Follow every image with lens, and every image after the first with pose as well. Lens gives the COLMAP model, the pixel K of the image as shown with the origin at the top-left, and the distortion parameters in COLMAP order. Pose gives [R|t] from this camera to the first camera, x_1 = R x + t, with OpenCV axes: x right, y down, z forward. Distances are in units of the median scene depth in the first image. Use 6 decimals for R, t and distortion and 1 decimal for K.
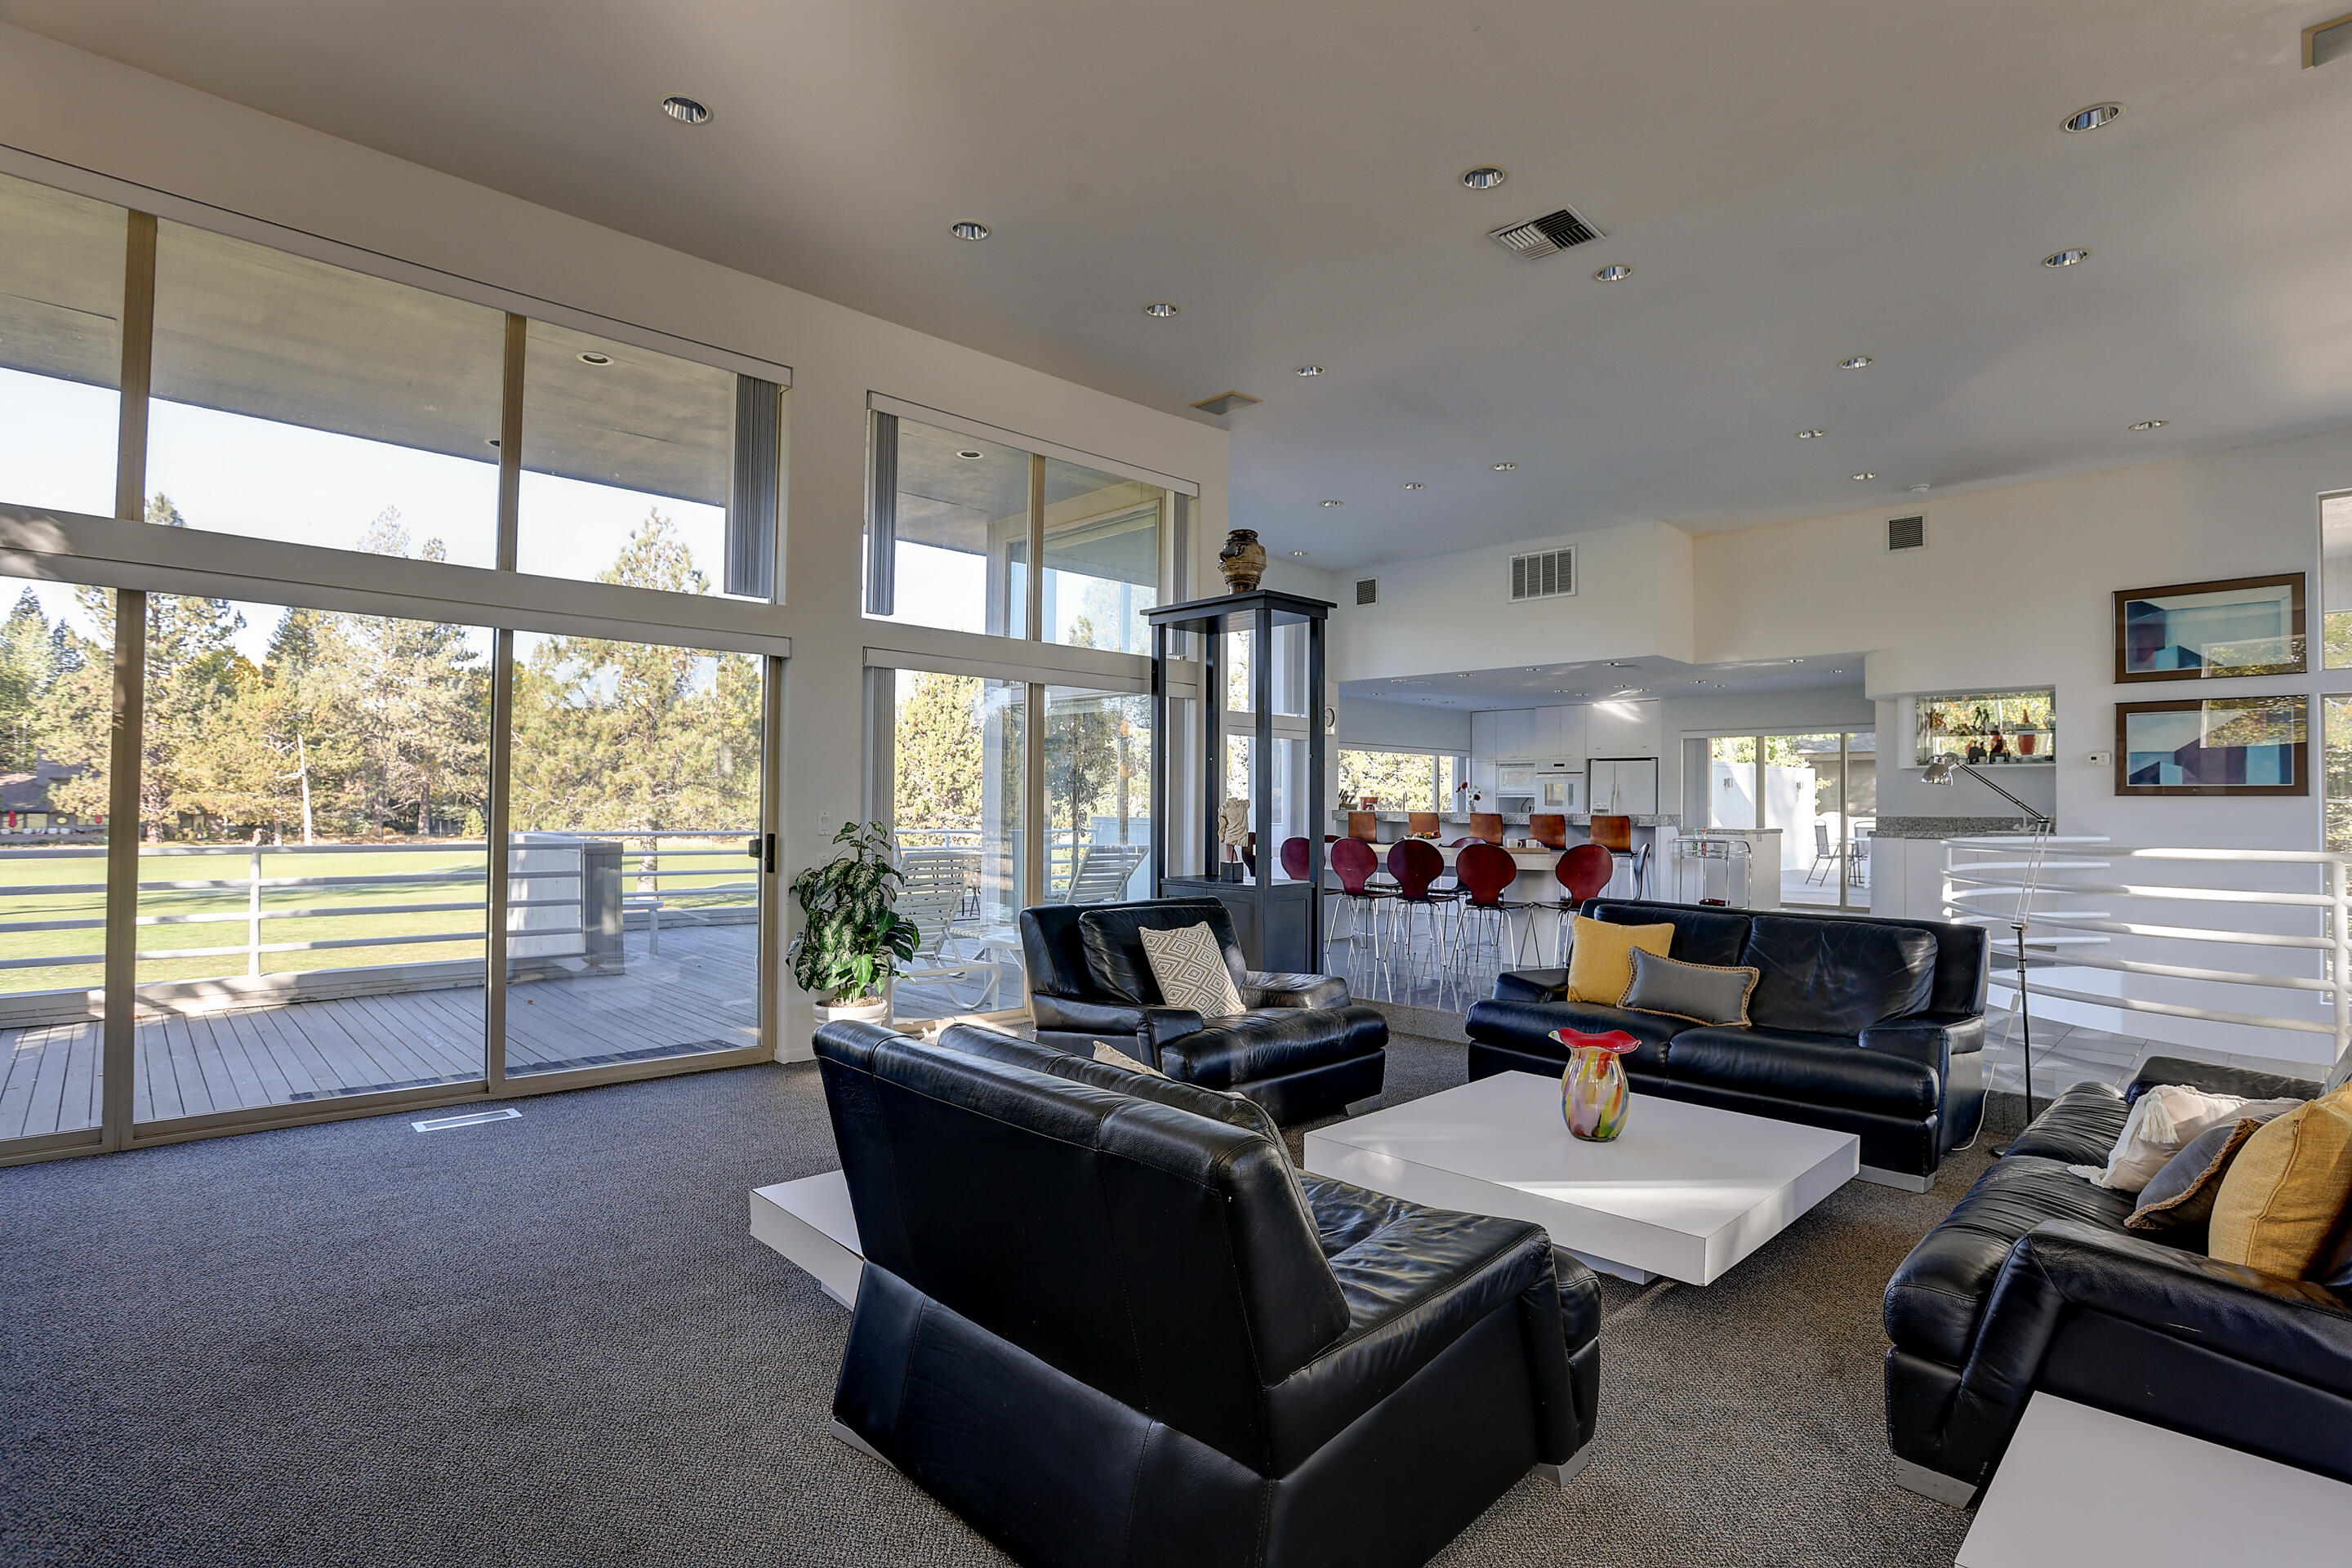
lens RADIAL K [[1148.0, 0, 1181.2], [0, 1148.0, 787.5], [0, 0, 1]] dist [-0.075563, 0.029577]
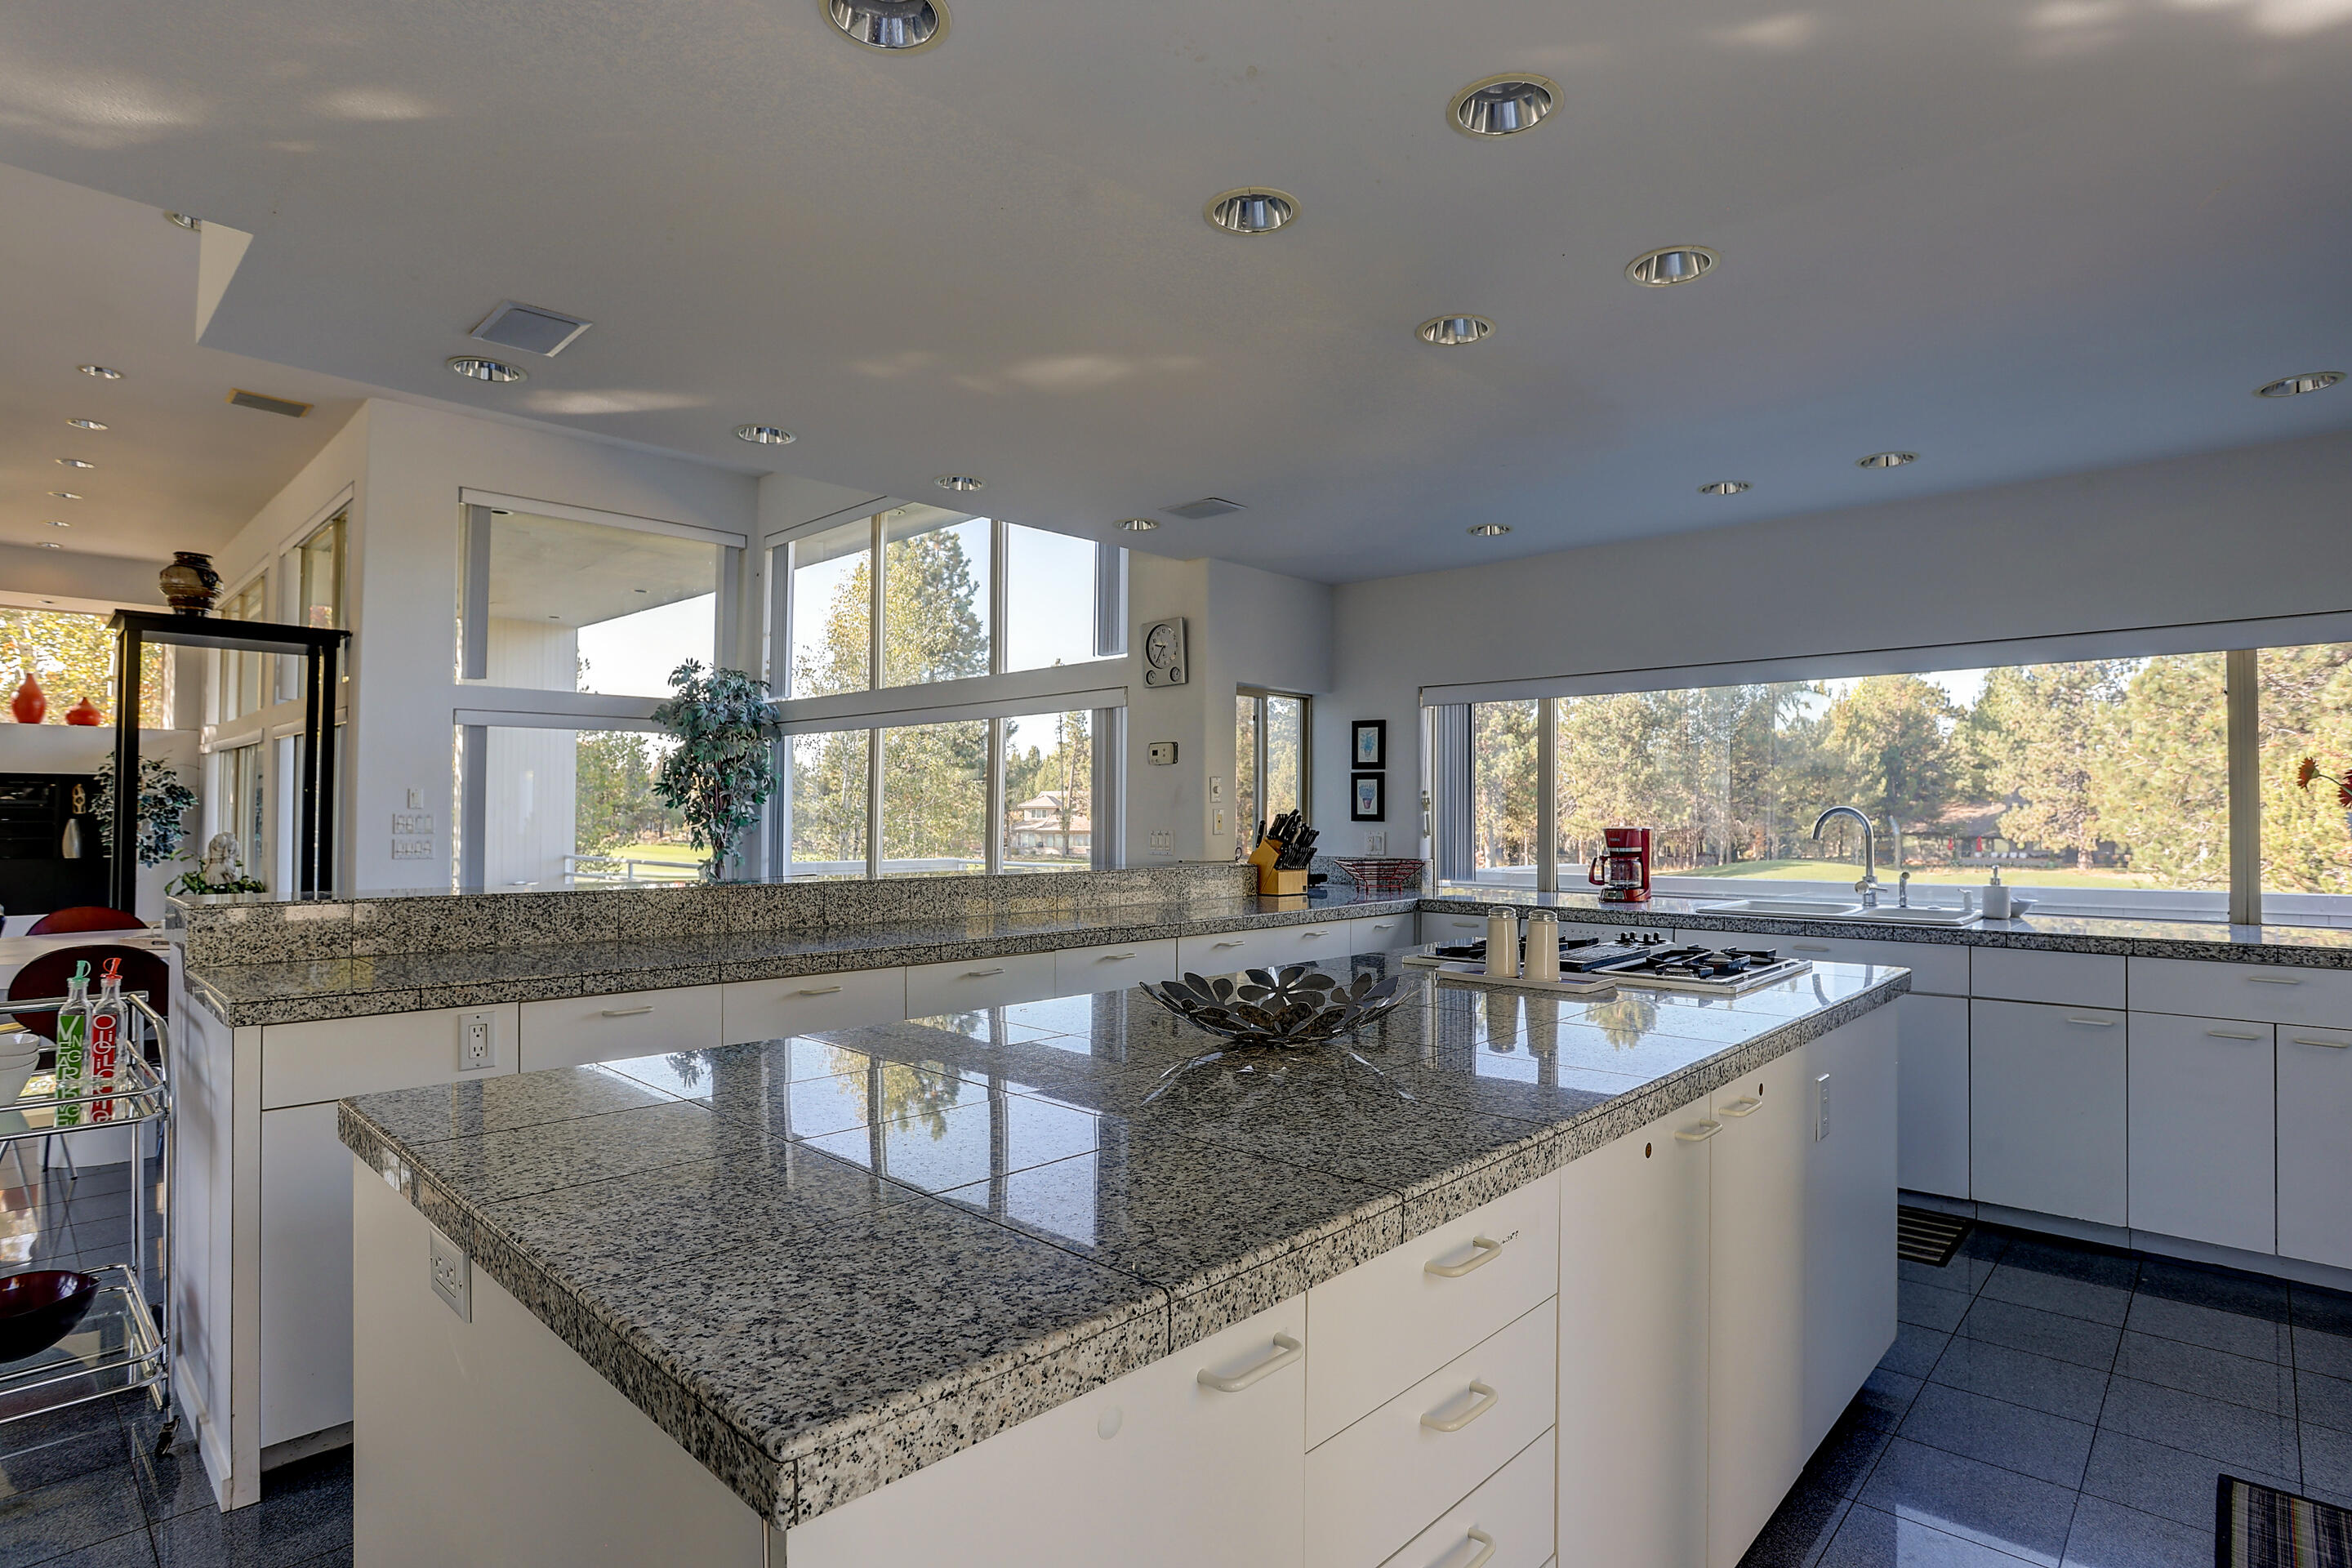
lens RADIAL K [[1199.4, 0, 1194.5], [0, 1199.4, 789.6], [0, 0, 1]] dist [-0.080553, 0.033849]
pose [[0.045921, -0.031803, -0.998439, 0.856419], [0.012073, 0.999438, -0.031279, 0.010815], [0.998872, -0.010618, 0.046279, 1.465275]]
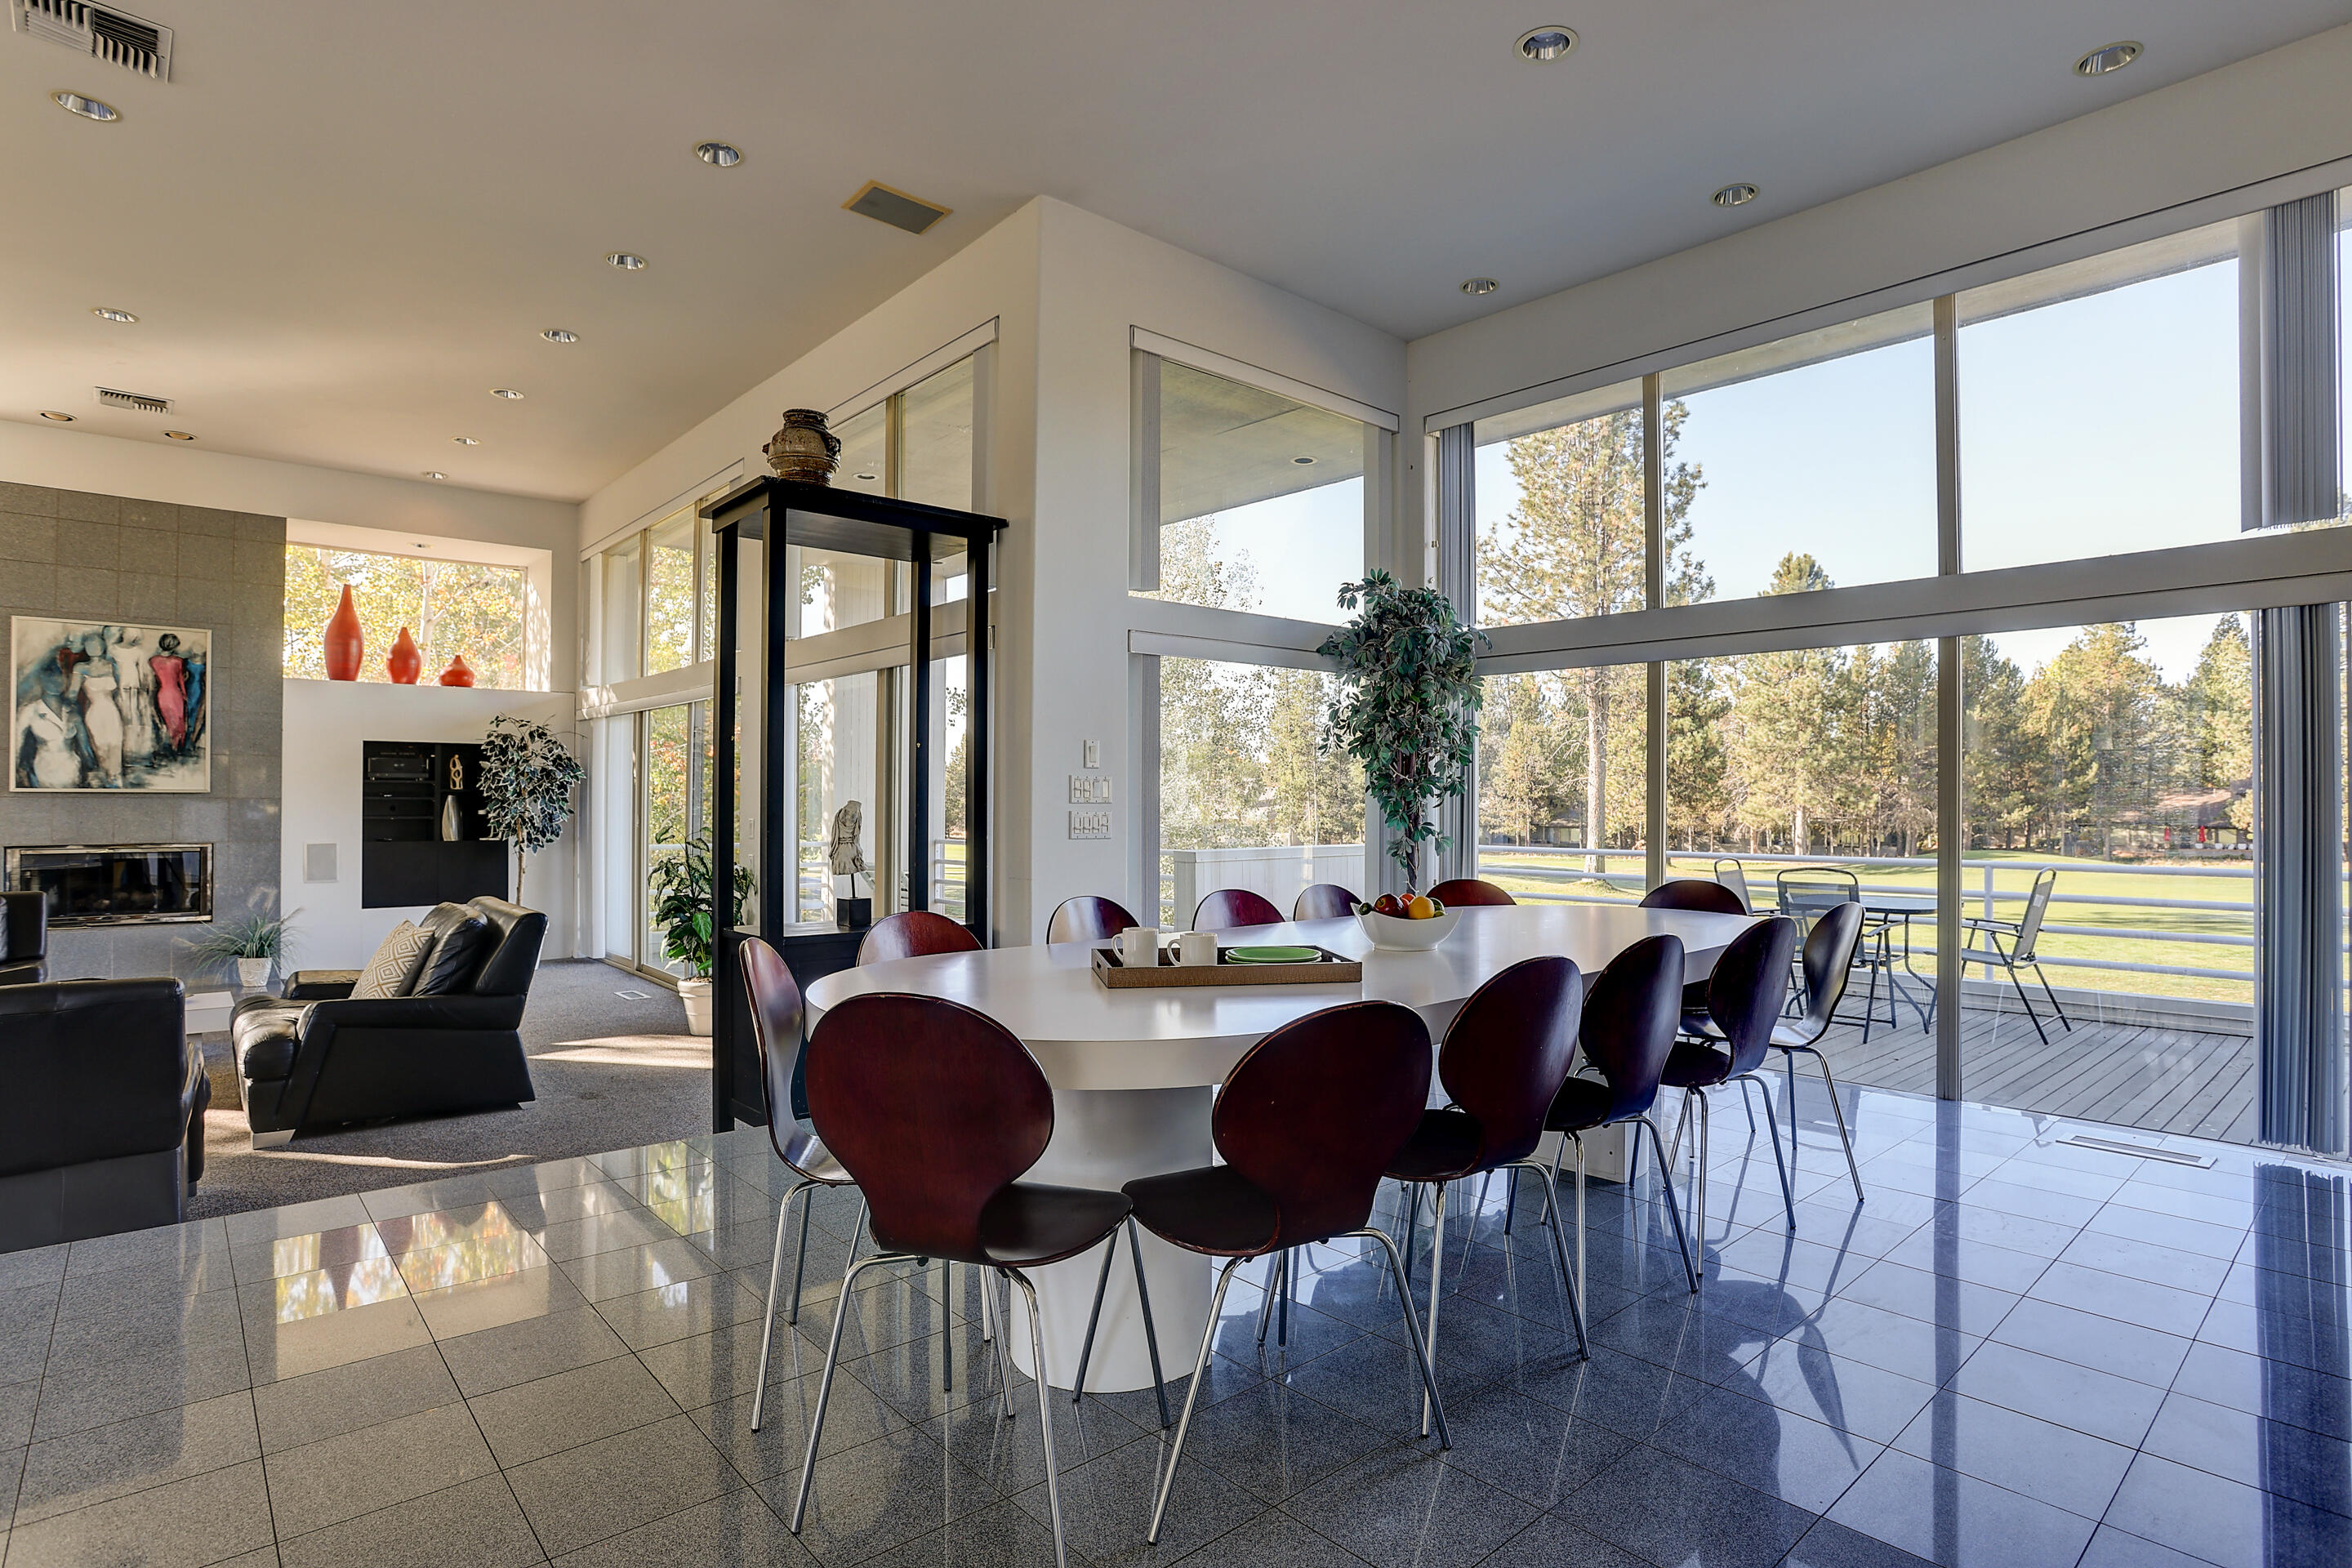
lens RADIAL K [[1199.4, 0, 1194.5], [0, 1199.4, 789.6], [0, 0, 1]] dist [-0.080553, 0.033849]
pose [[-0.044210, -0.022429, -0.998770, 0.610484], [0.010980, 0.999677, -0.022936, 0.016918], [0.998962, -0.011980, -0.043949, 1.033704]]
